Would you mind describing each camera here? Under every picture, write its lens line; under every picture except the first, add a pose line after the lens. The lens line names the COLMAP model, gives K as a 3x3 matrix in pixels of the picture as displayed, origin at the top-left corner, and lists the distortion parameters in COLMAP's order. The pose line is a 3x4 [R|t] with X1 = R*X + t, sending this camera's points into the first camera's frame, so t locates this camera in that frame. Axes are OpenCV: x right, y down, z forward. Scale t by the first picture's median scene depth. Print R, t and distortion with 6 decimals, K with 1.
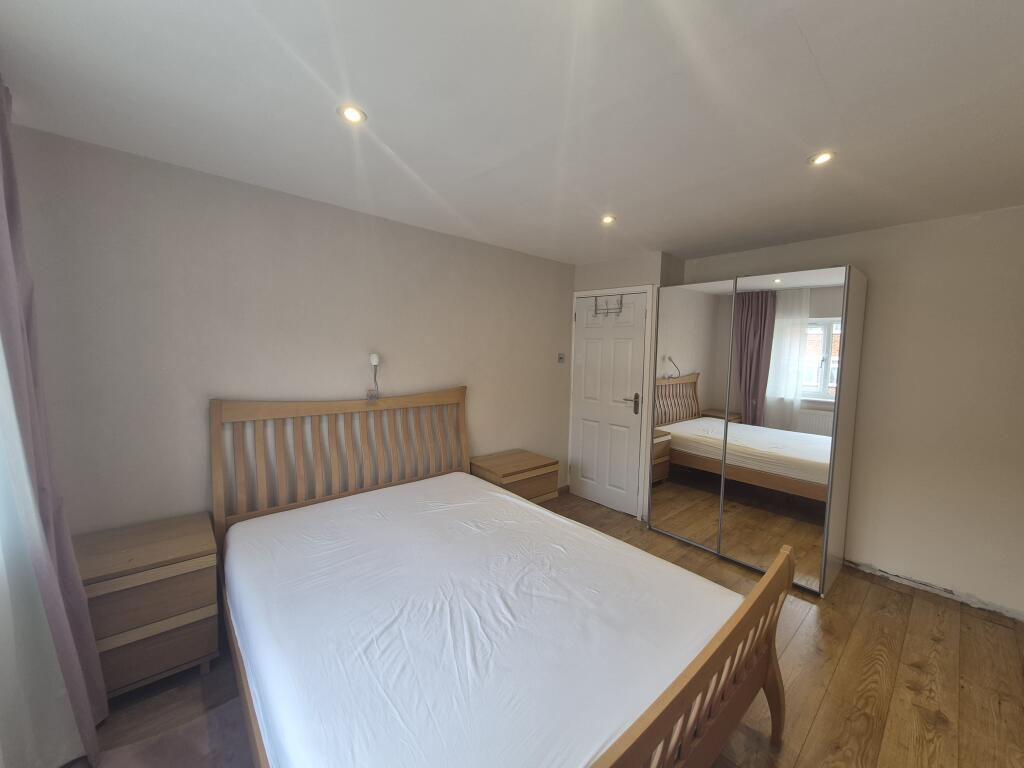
lens RADIAL K [[391.6, 0, 508.1], [0, 391.6, 395.9], [0, 0, 1]] dist [-0.032332, -0.000222]
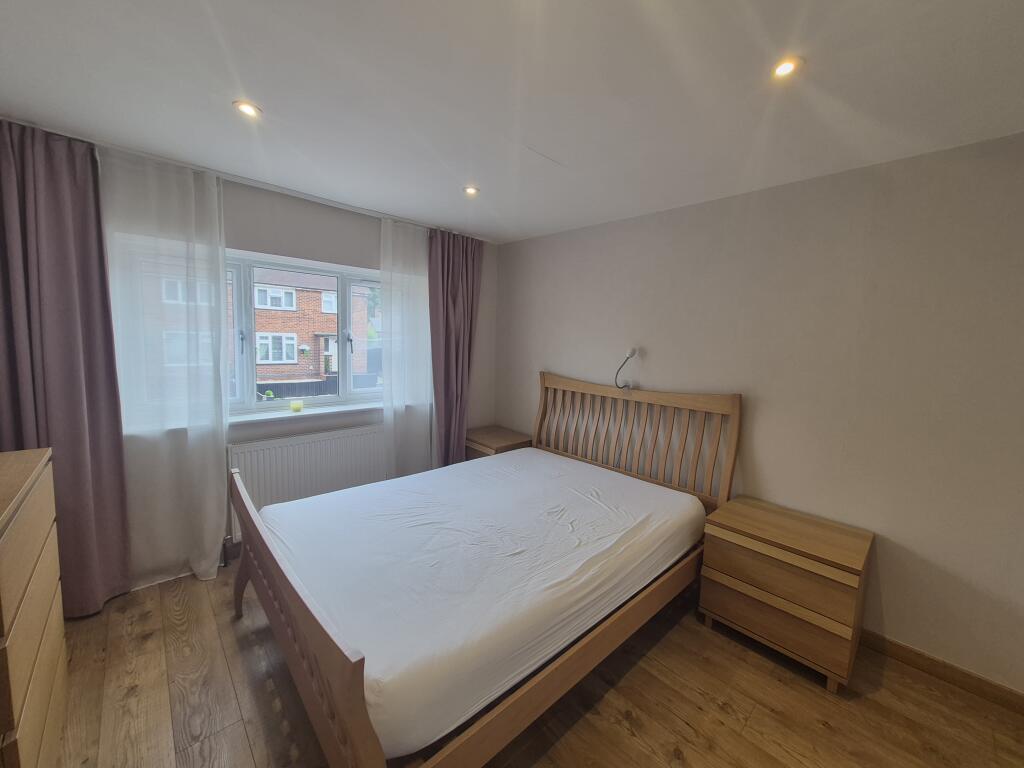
lens RADIAL K [[401.0, 0, 517.3], [0, 401.0, 378.9], [0, 0, 1]] dist [0.002499, -0.002360]
pose [[0.045928, 0.099515, -0.993976, 0.908981], [-0.141516, 0.985639, 0.092141, -0.095850], [0.988870, 0.136431, 0.059352, 0.769752]]
